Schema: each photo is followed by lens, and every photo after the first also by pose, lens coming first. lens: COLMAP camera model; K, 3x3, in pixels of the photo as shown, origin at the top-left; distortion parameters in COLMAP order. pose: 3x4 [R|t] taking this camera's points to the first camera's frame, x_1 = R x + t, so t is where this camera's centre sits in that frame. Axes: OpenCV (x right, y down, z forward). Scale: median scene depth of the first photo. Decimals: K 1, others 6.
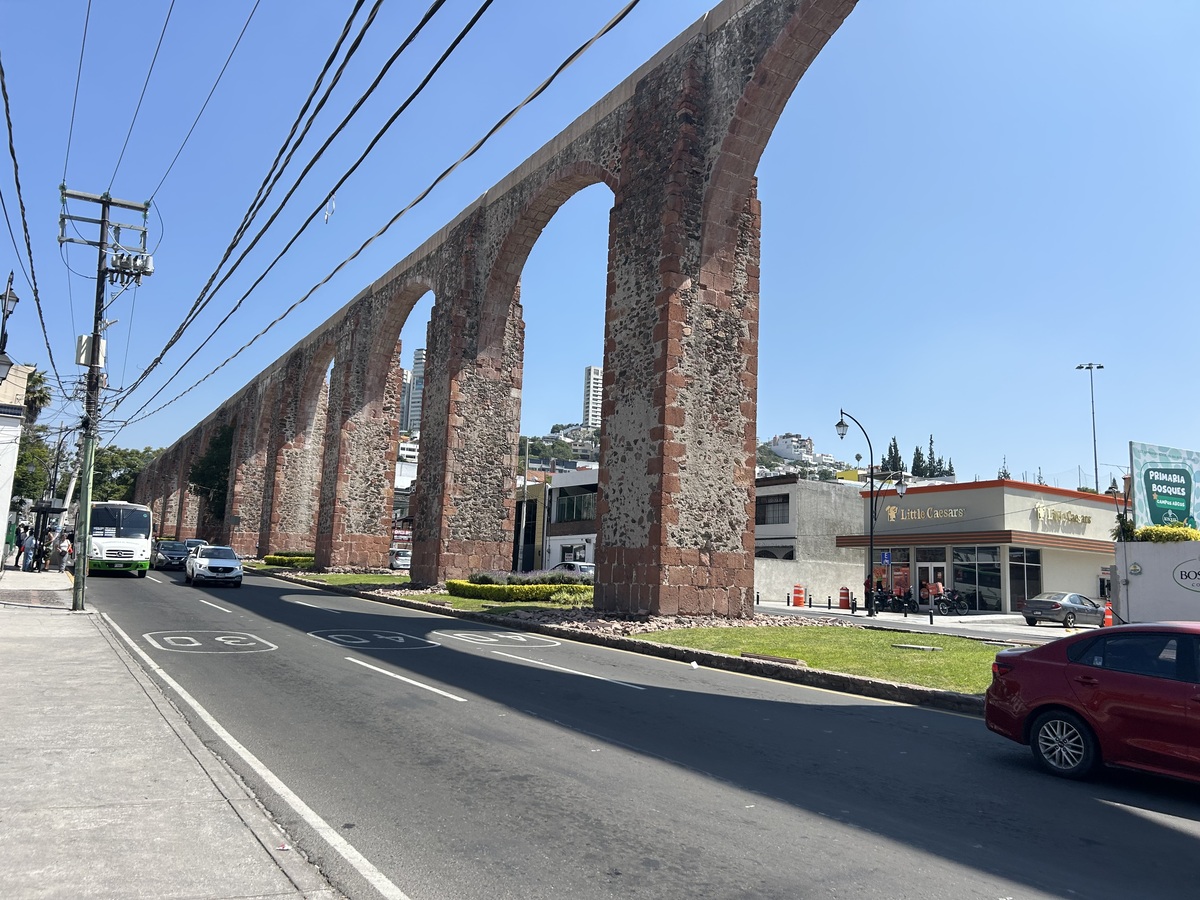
lens RADIAL K [[902.4, 0, 598.7], [0, 902.4, 453.4], [0, 0, 1]] dist [0.033464, -0.012807]
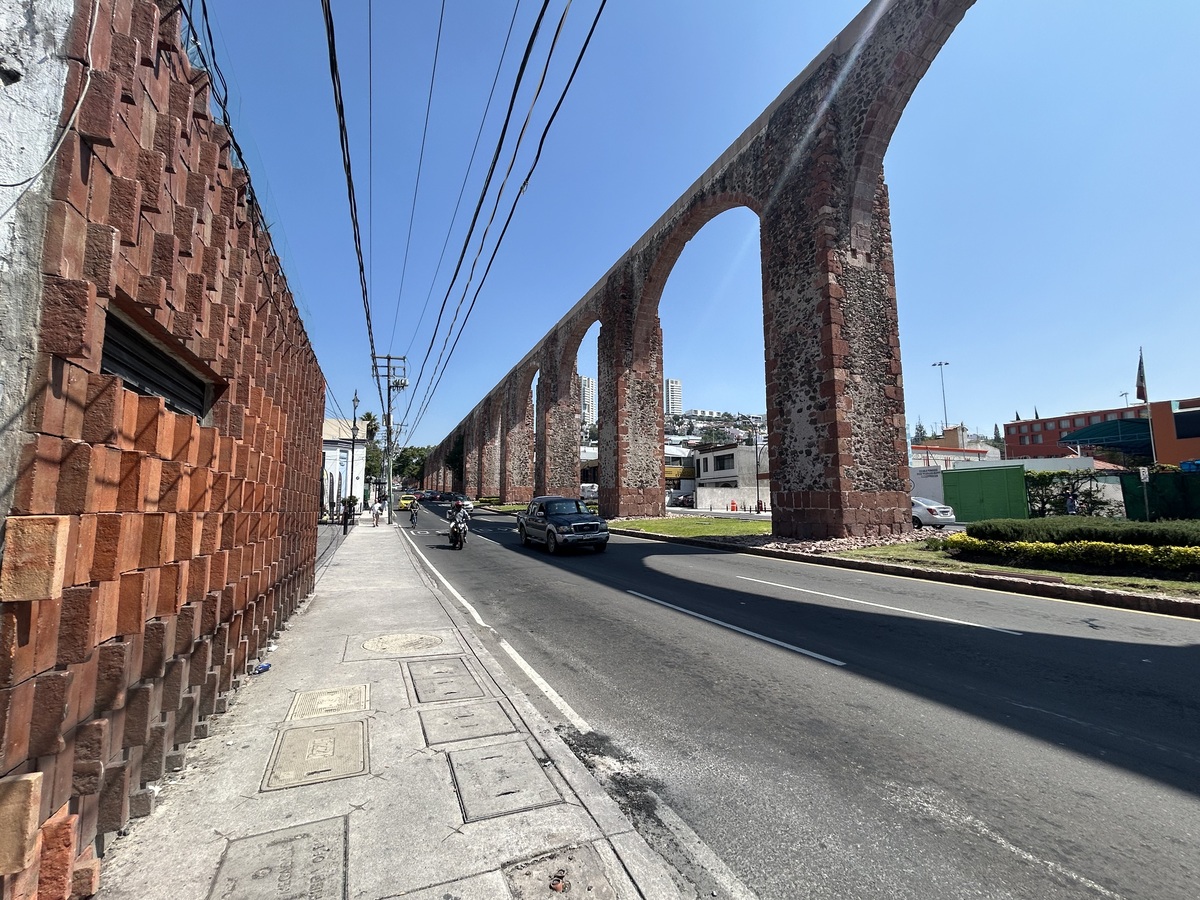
lens RADIAL K [[523.4, 0, 600.8], [0, 523.4, 446.0], [0, 0, 1]] dist [-0.000950, 0.000020]
pose [[0.986567, -0.064953, -0.149887, 0.206977], [0.069016, 0.997372, 0.022061, -0.031435], [0.148060, -0.032110, 0.988457, -0.297766]]
